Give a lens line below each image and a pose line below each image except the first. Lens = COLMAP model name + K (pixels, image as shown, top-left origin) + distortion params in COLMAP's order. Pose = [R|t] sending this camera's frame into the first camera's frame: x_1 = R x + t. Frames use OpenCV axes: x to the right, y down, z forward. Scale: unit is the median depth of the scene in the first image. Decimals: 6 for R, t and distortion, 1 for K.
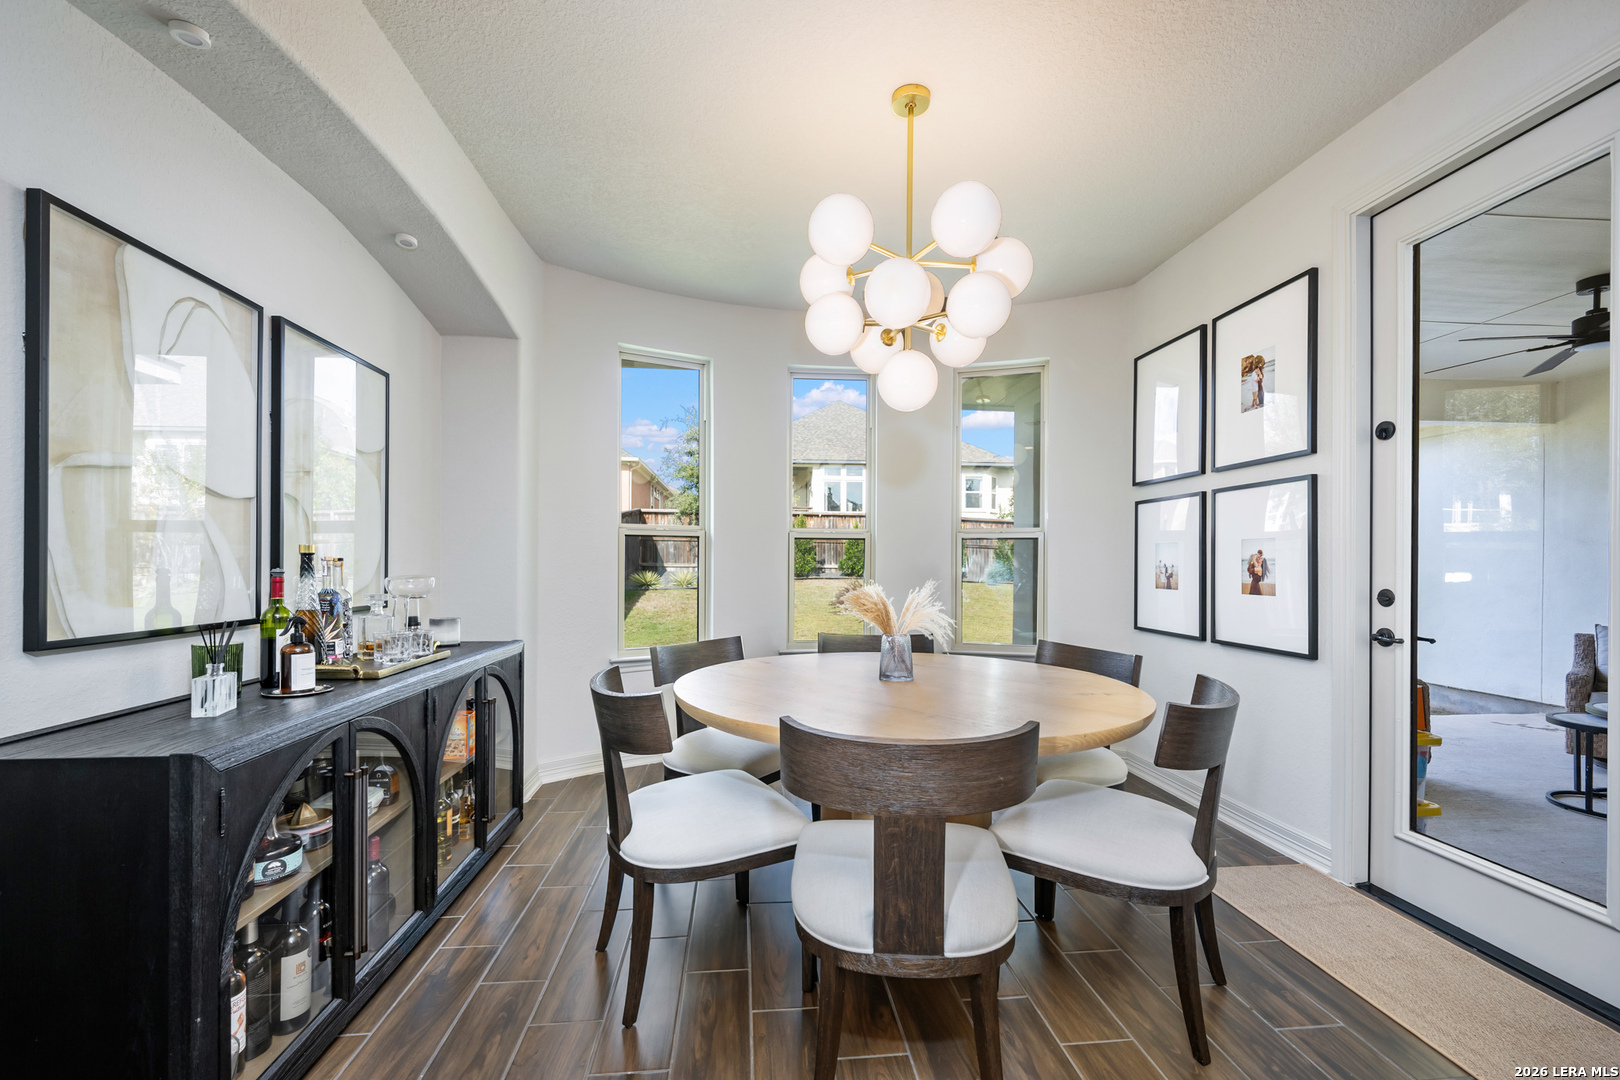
lens RADIAL K [[686.2, 0, 809.9], [0, 686.2, 565.9], [0, 0, 1]] dist [0.001372, 0.000189]
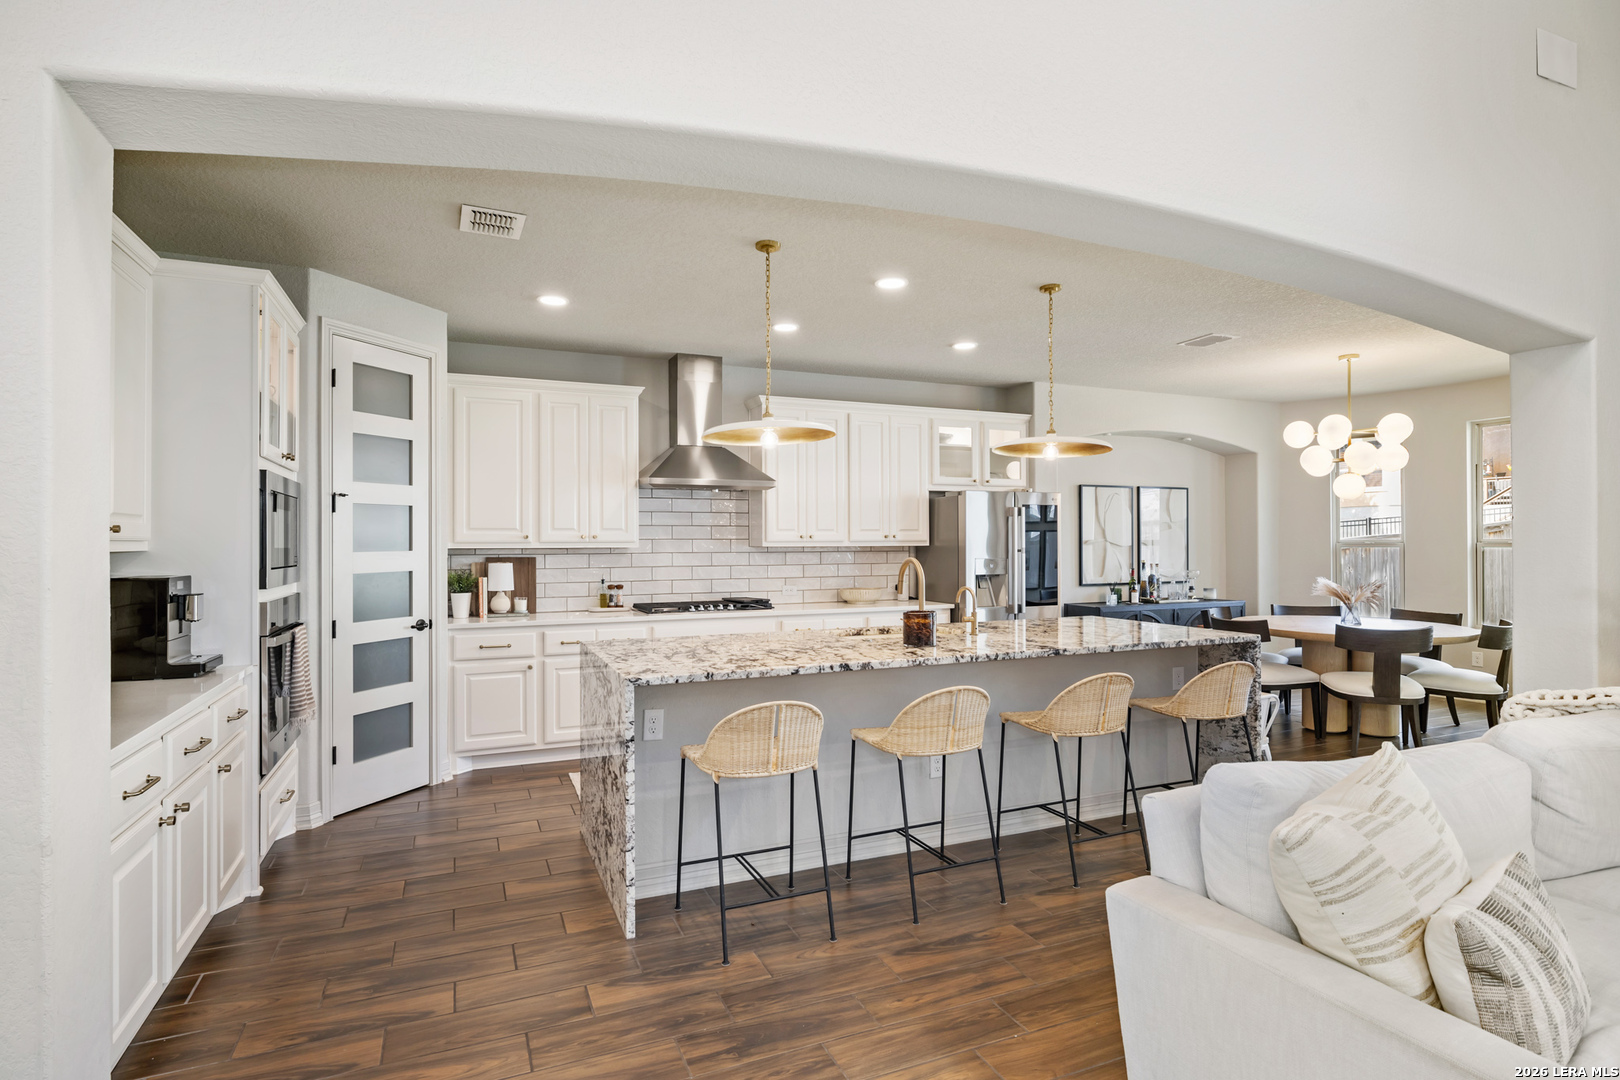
lens RADIAL K [[814.1, 0, 801.8], [0, 814.1, 539.4], [0, 0, 1]] dist [-0.000764, -0.000589]
pose [[0.298308, -0.008883, -0.954428, 2.057263], [0.000948, 0.999959, -0.009011, -0.080545], [0.954469, 0.001783, 0.298304, -1.402329]]
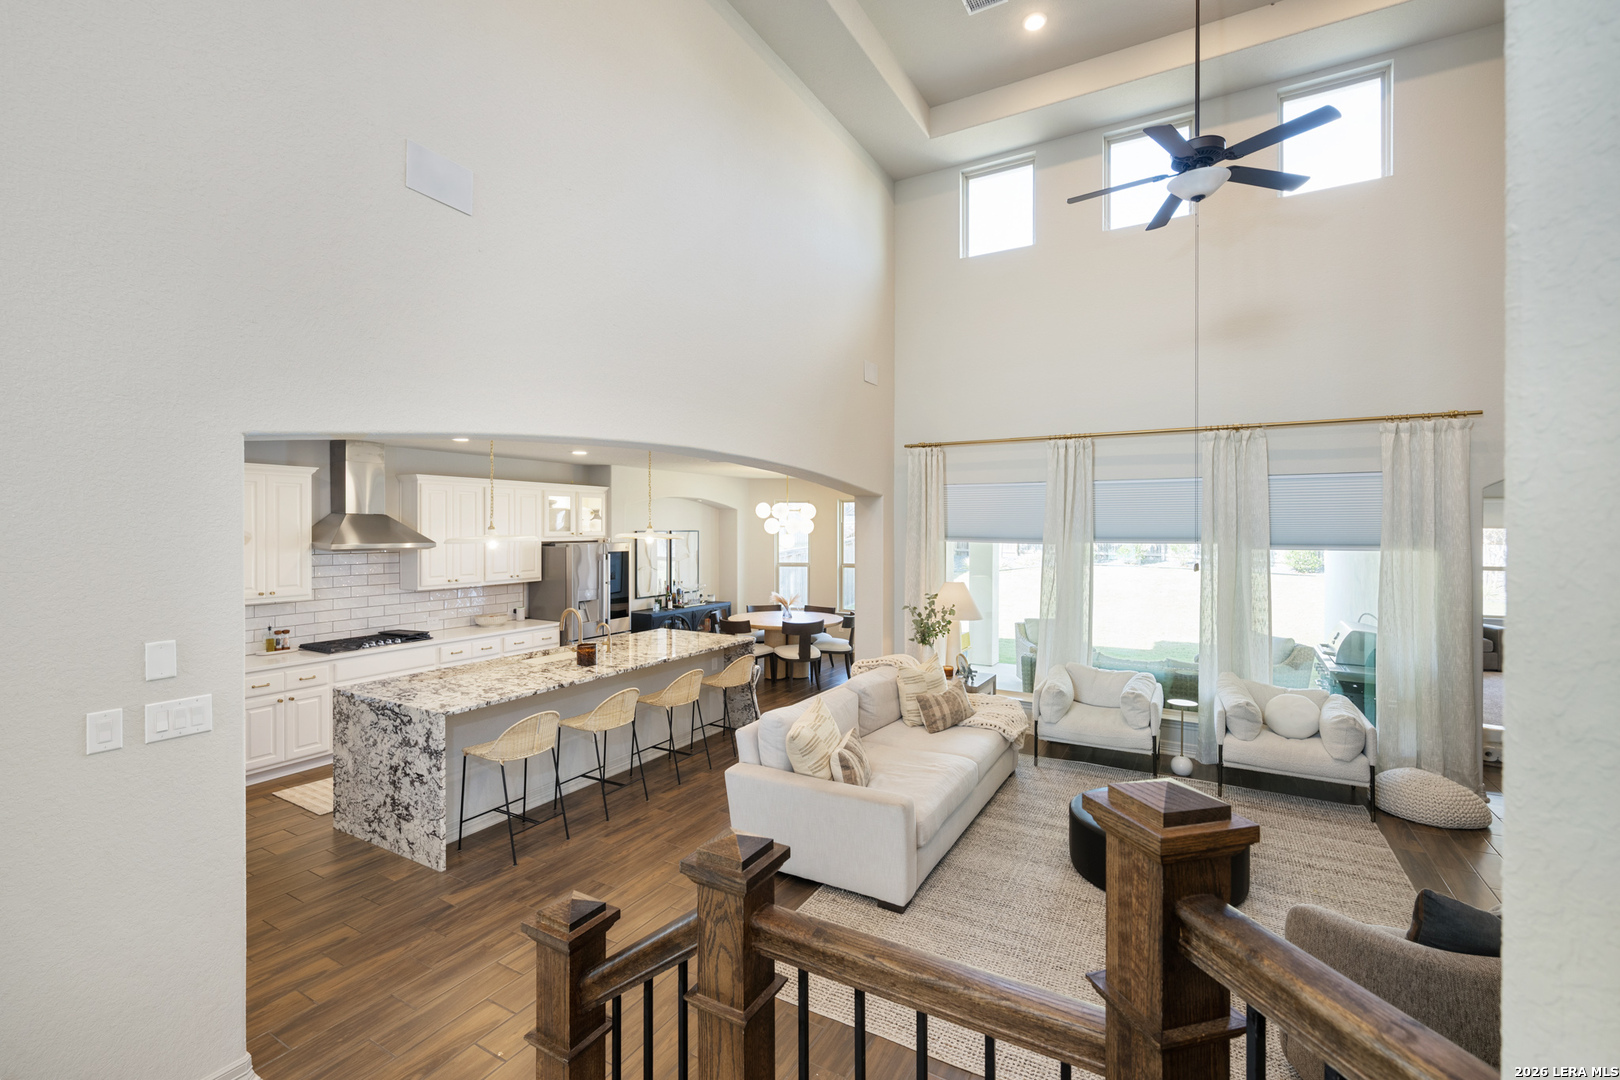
lens RADIAL K [[699.6, 0, 805.5], [0, 699.6, 530.6], [0, 0, 1]] dist [-0.001804, -0.000037]
pose [[0.811432, 0.000473, -0.584447, 2.524758], [-0.001161, 0.999999, -0.000803, -0.324021], [0.584446, 0.001330, 0.811432, -2.143377]]
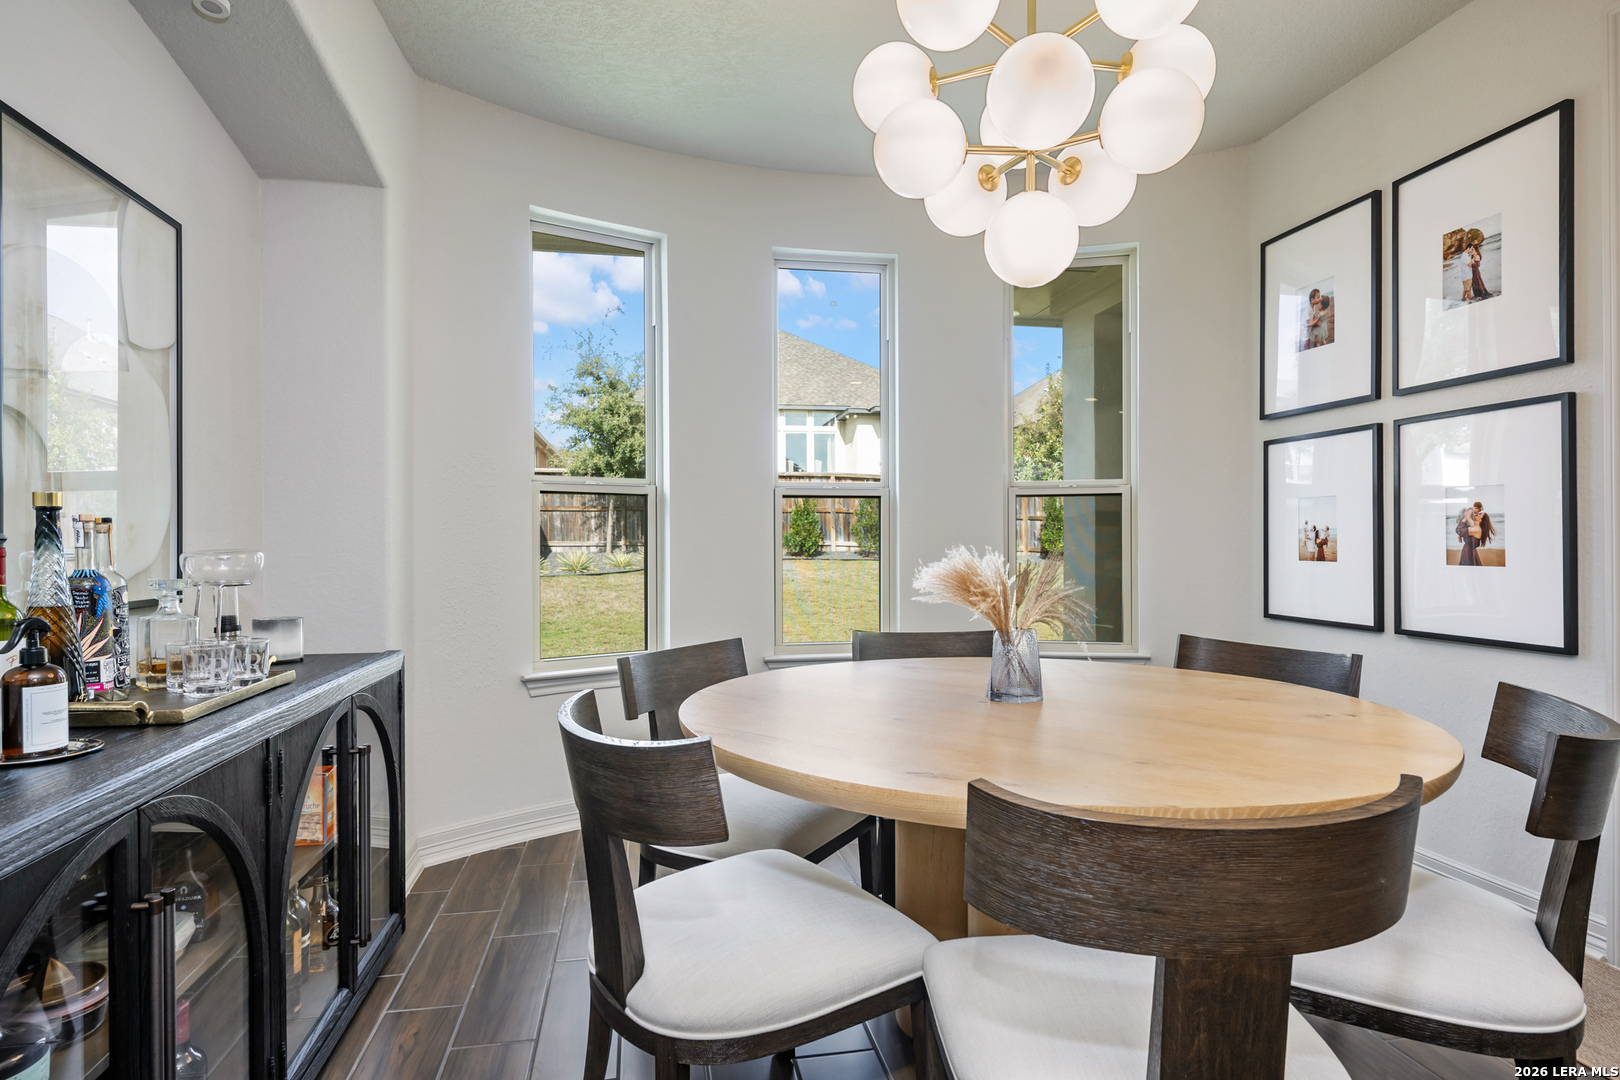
lens RADIAL K [[884.6, 0, 805.5], [0, 884.6, 544.8], [0, 0, 1]] dist [-0.001648, 0.000302]
pose [[0.996091, -0.010253, 0.087734, -0.145054], [0.010252, 0.999947, 0.000459, 0.016245], [-0.087734, 0.000442, 0.996144, 0.182137]]
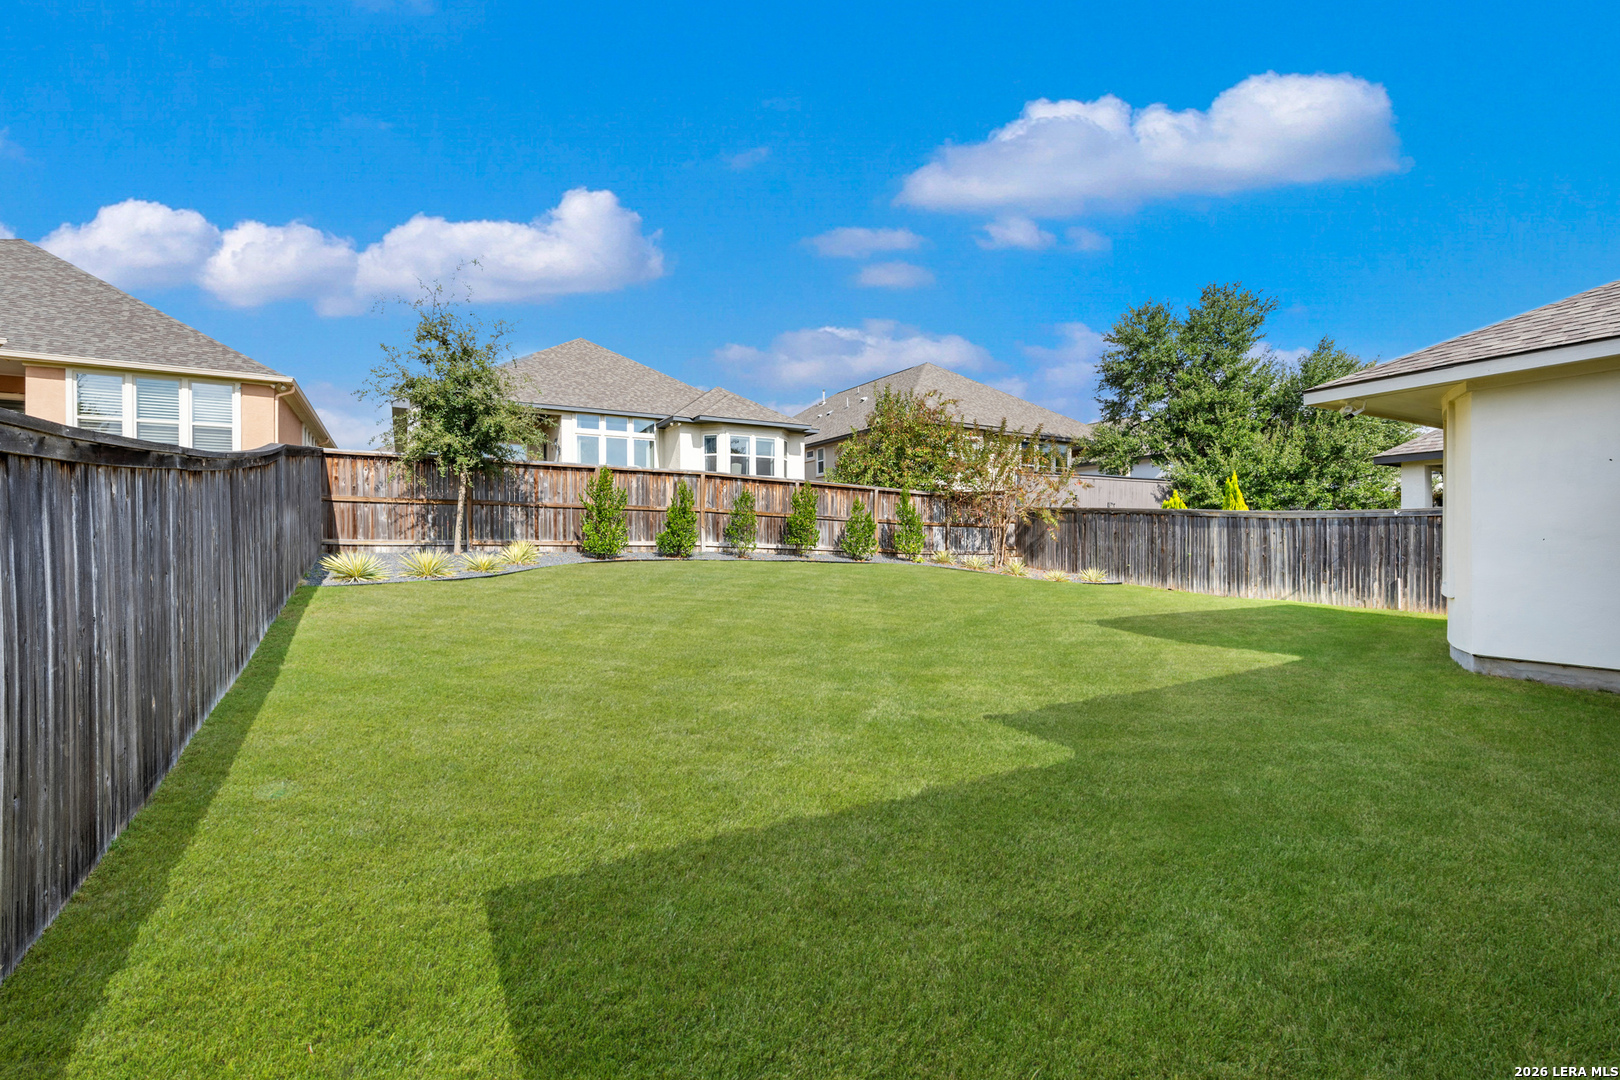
lens RADIAL K [[721.8, 0, 817.6], [0, 721.8, 560.8], [0, 0, 1]] dist [0.001127, 0.000138]
pose [[0.911552, -0.014974, 0.410913, -0.858271], [0.006815, 0.999750, 0.021314, 0.028611], [-0.411129, -0.016629, 0.911425, 1.875316]]
